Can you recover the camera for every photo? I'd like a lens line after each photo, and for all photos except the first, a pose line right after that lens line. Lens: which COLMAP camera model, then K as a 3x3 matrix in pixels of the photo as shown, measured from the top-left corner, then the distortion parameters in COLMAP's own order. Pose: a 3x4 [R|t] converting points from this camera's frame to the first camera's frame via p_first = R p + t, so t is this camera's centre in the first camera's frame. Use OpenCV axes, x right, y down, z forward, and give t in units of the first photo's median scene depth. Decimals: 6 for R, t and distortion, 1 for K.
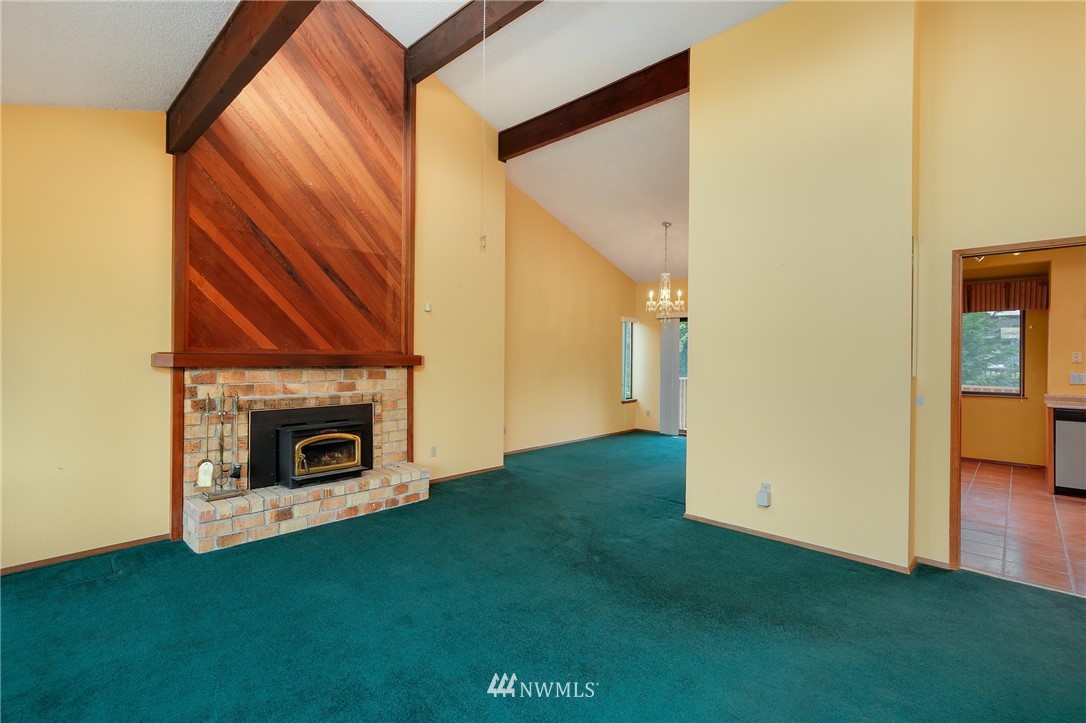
lens RADIAL K [[507.5, 0, 530.6], [0, 507.5, 359.3], [0, 0, 1]] dist [-0.018661, 0.000042]
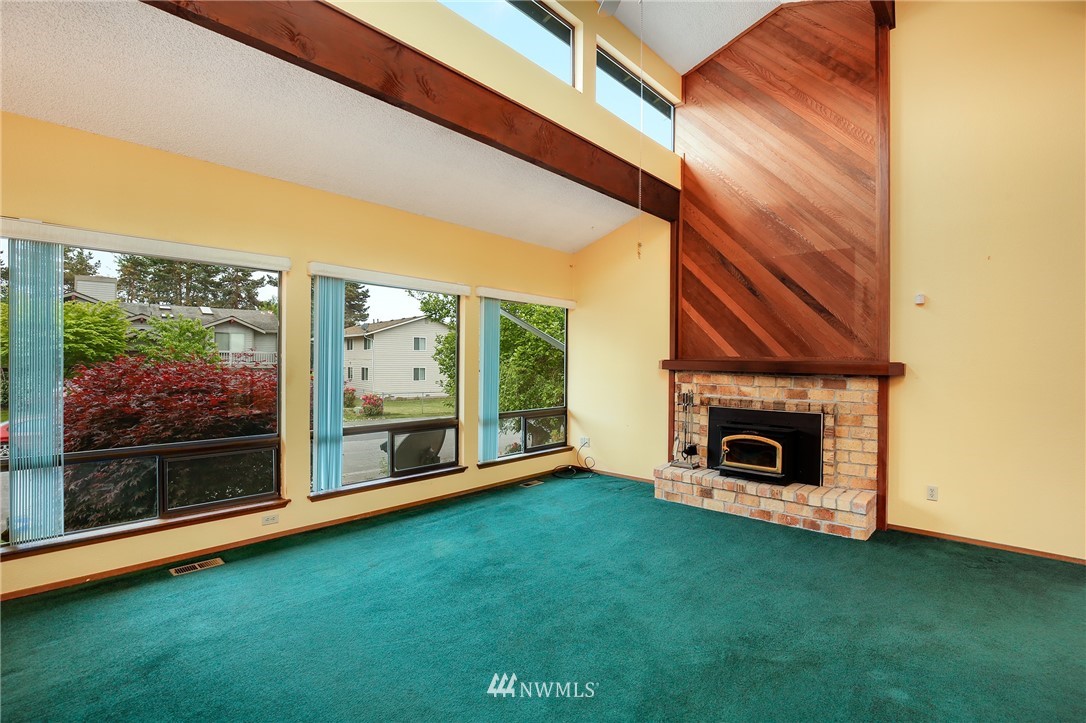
lens RADIAL K [[507.5, 0, 565.5], [0, 507.5, 359.8], [0, 0, 1]] dist [-0.018661, 0.000042]
pose [[0.047303, -0.006477, -0.998860, 0.622326], [-0.015087, 0.999860, -0.007198, 0.001099], [0.998767, 0.015410, 0.047198, 0.524053]]
